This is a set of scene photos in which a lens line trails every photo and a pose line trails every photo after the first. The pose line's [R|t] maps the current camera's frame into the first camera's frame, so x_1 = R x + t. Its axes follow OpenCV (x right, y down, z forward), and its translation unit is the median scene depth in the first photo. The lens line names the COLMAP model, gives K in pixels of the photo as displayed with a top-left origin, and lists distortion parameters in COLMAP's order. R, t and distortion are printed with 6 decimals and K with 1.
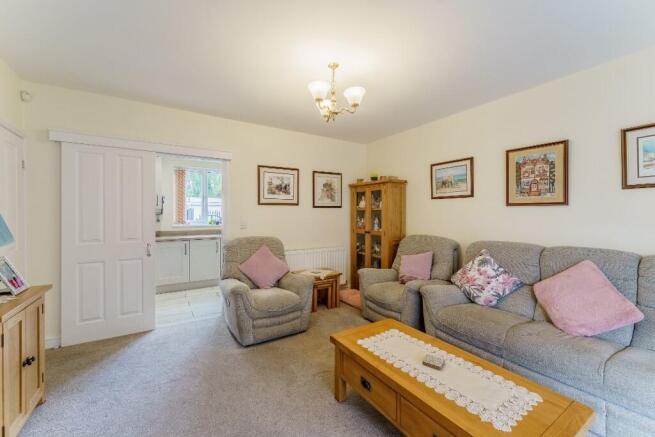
lens RADIAL K [[266.6, 0, 327.5], [0, 266.6, 218.5], [0, 0, 1]] dist [-0.000575, -0.000179]
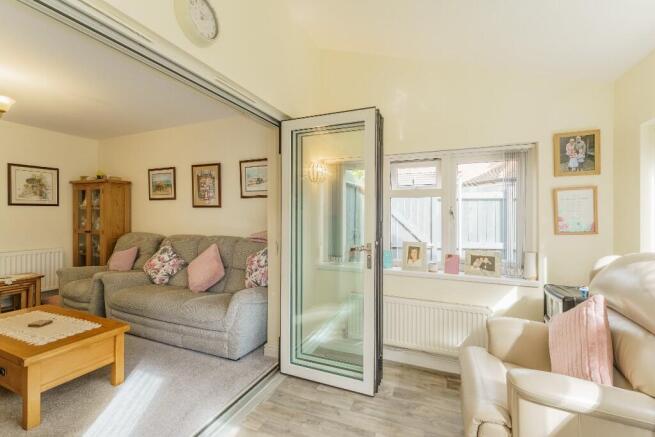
lens RADIAL K [[289.9, 0, 327.5], [0, 289.9, 218.5], [0, 0, 1]] dist [0.001257, 0.000024]
pose [[0.831011, -0.003087, 0.556248, 0.375921], [0.004085, 0.999992, -0.000553, 0.009389], [-0.556241, 0.002731, 0.831016, -0.484297]]
